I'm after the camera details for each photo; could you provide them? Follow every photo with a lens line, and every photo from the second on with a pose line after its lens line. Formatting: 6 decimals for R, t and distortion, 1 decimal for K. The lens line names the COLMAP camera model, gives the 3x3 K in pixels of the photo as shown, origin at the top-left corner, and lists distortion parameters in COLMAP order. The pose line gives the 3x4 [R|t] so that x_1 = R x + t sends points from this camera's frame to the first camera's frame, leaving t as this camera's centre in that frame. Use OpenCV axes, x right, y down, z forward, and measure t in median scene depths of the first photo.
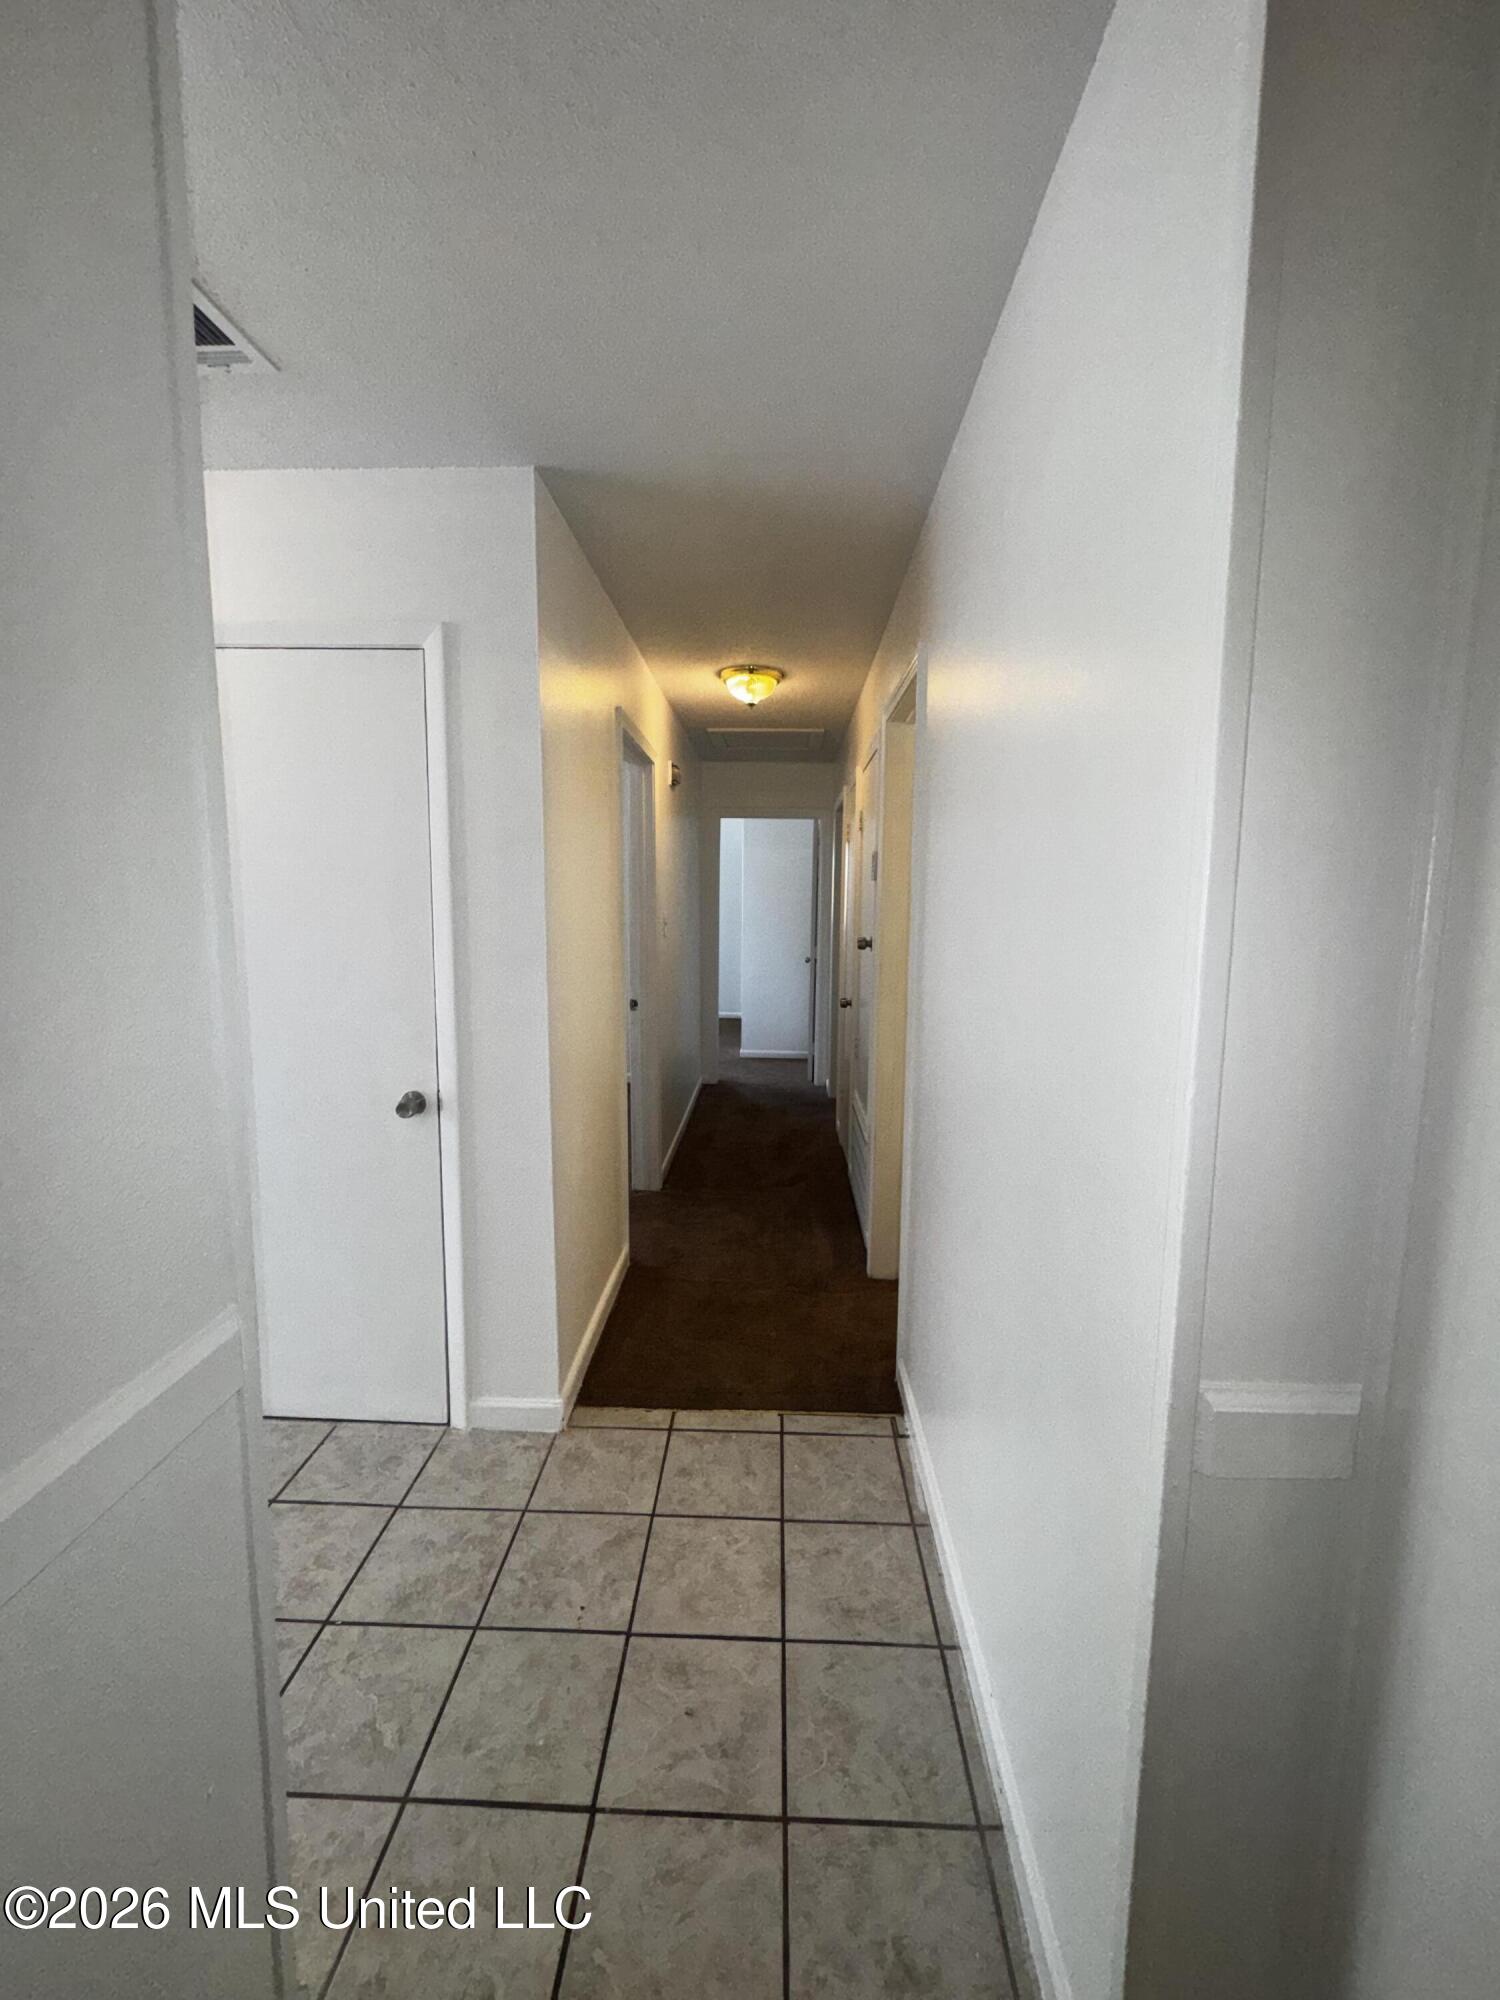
lens RADIAL K [[796.9, 0, 749.8], [0, 796.9, 997.2], [0, 0, 1]] dist [-0.001765, -0.000105]
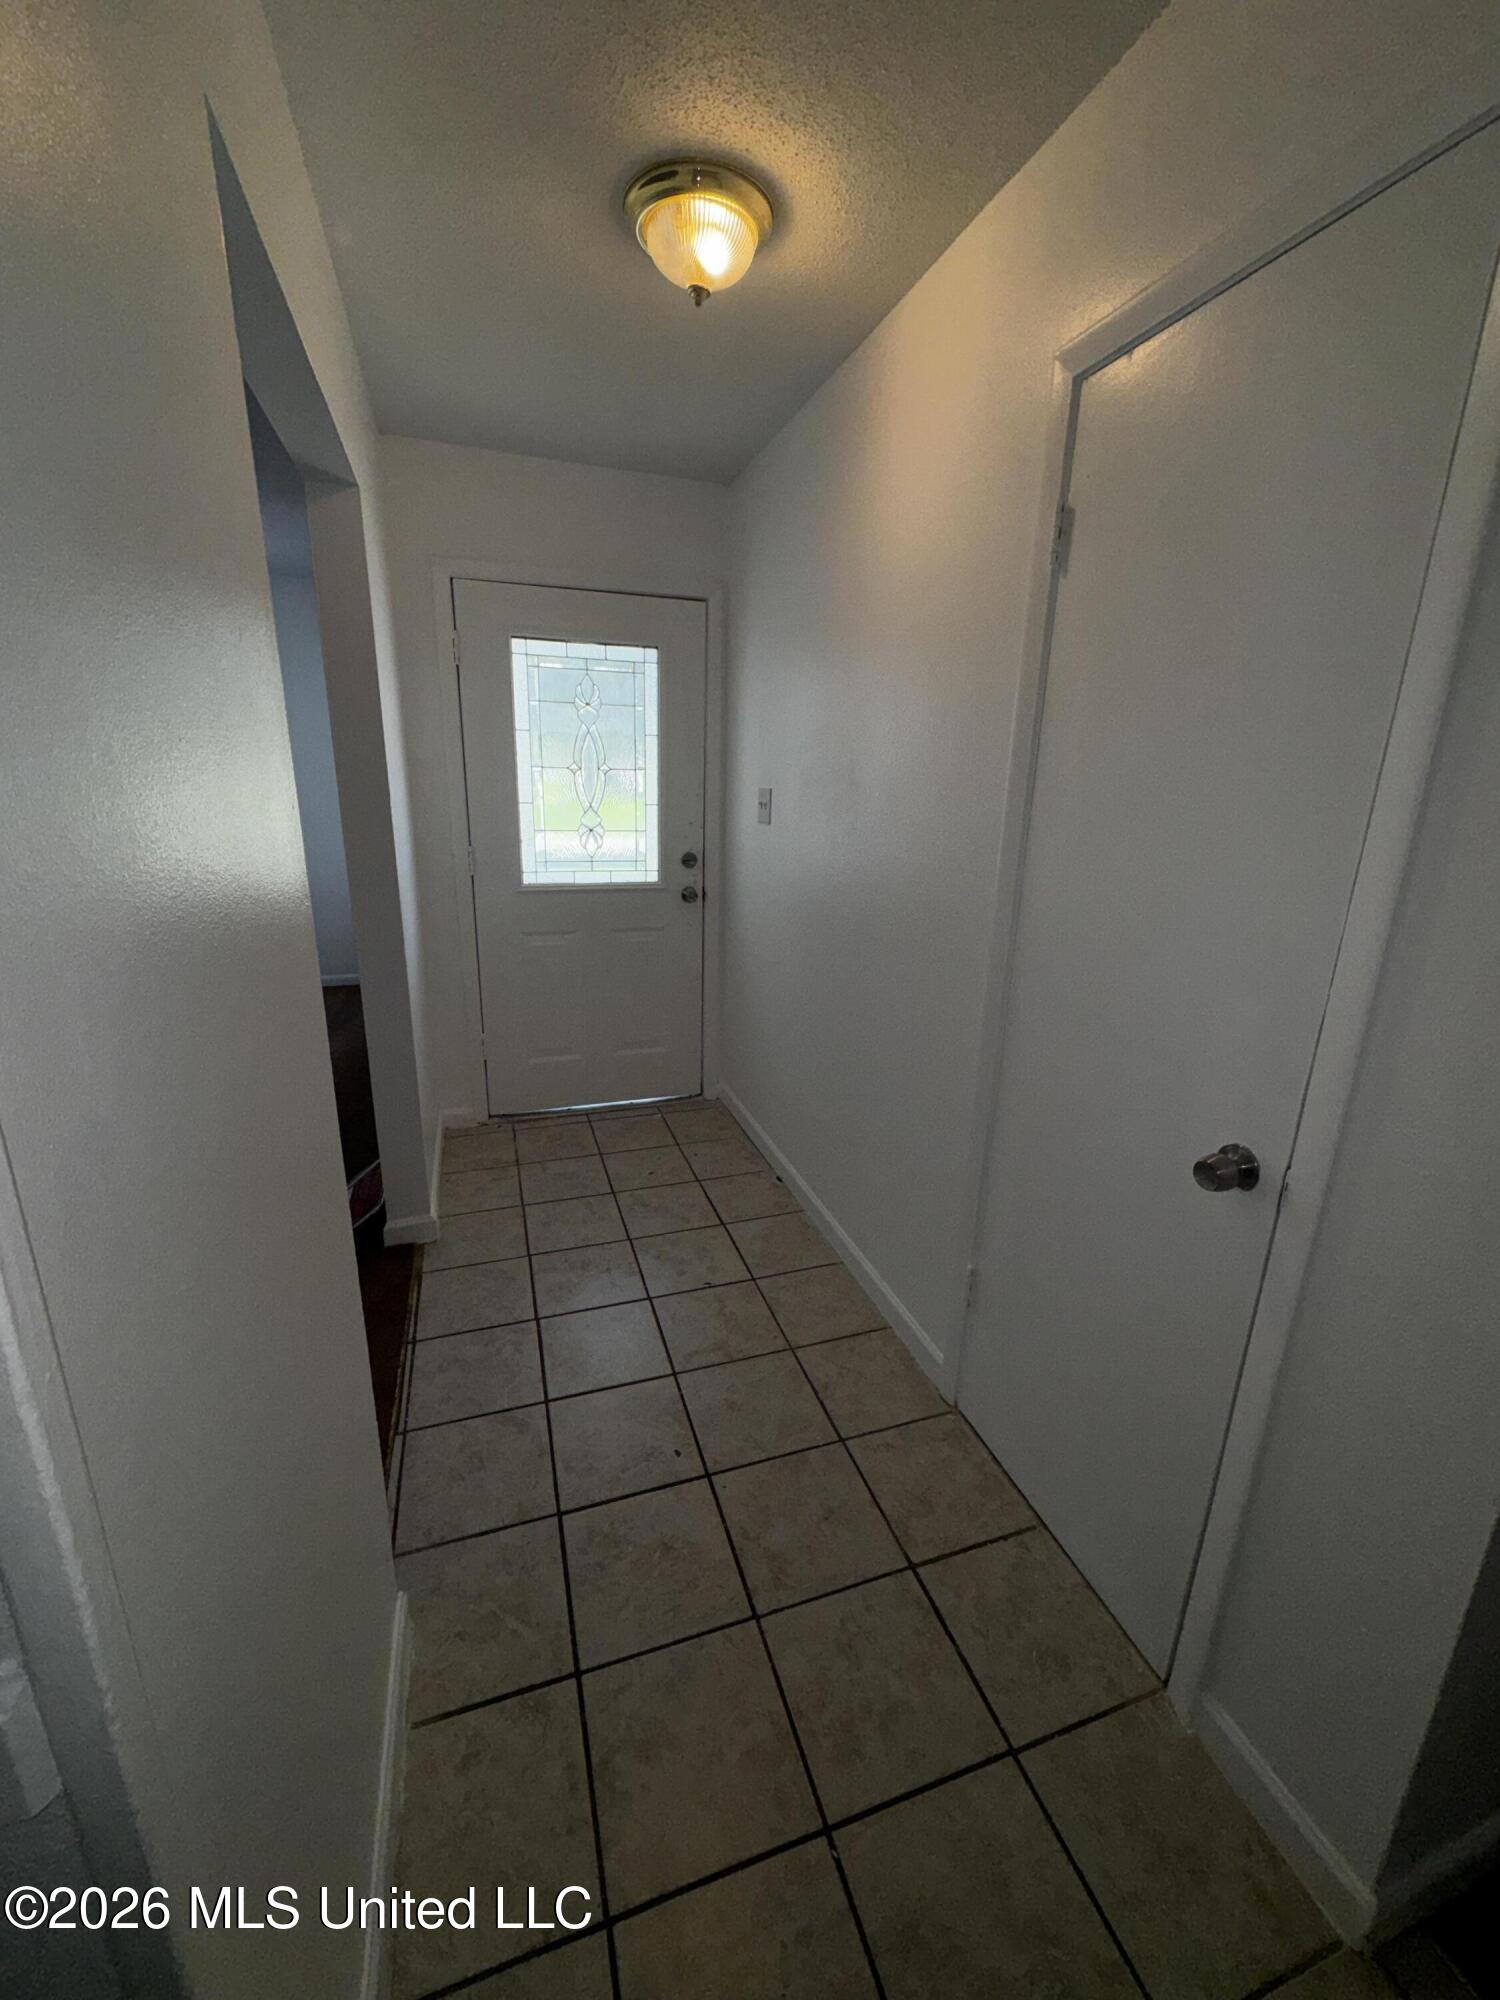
lens RADIAL K [[796.9, 0, 749.8], [0, 796.9, 997.2], [0, 0, 1]] dist [-0.001765, -0.000105]
pose [[0.351722, 0.255446, -0.900577, -0.087845], [-0.120246, 0.966406, 0.227156, -0.057817], [0.928349, 0.028395, 0.370623, 0.503828]]
